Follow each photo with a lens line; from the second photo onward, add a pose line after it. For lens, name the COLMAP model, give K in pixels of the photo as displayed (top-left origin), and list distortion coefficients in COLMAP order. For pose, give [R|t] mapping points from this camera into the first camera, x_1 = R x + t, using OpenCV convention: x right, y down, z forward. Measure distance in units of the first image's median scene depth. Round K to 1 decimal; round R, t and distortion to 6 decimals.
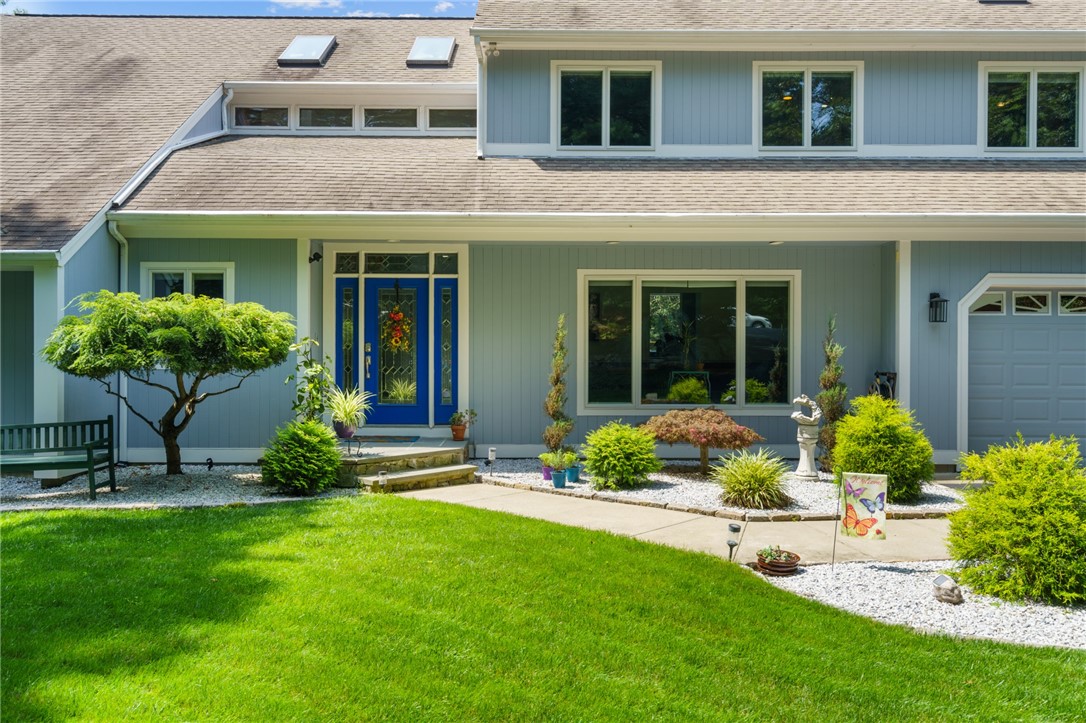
lens RADIAL K [[869.3, 0, 544.3], [0, 869.3, 397.1], [0, 0, 1]] dist [-0.001468, -0.005059]
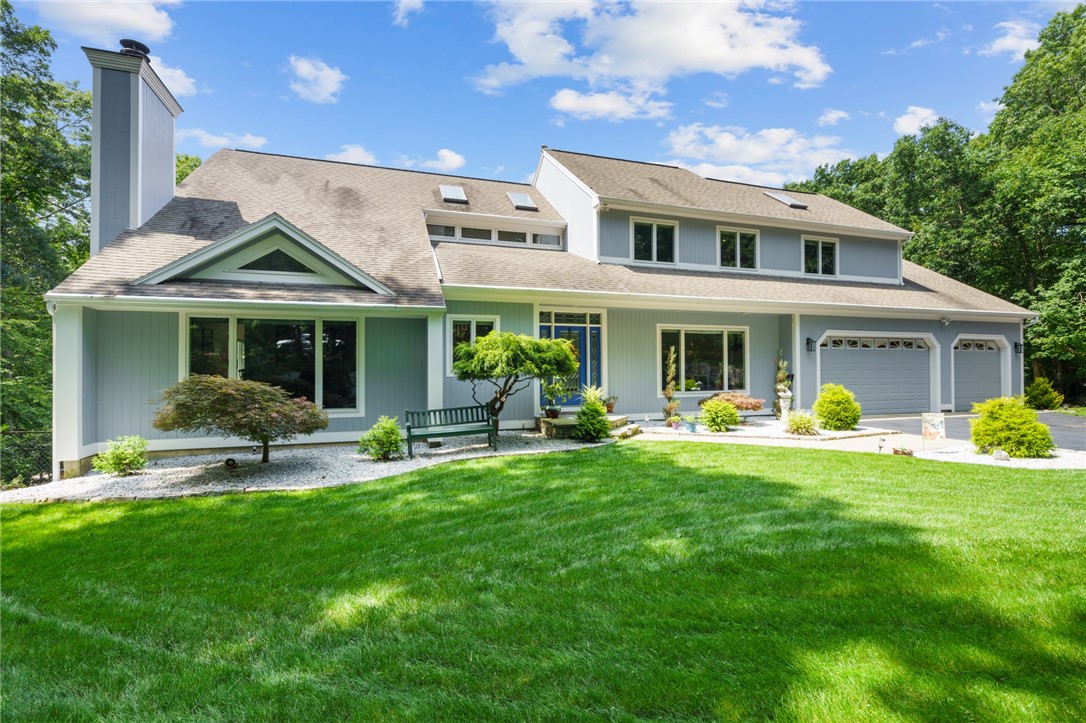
lens RADIAL K [[494.3, 0, 560.8], [0, 494.3, 382.7], [0, 0, 1]] dist [-0.022687, 0.002063]
pose [[0.948193, -0.017070, 0.317236, -0.524829], [0.022189, 0.999675, -0.012528, -0.003461], [-0.316919, 0.018918, 0.948264, 0.008010]]
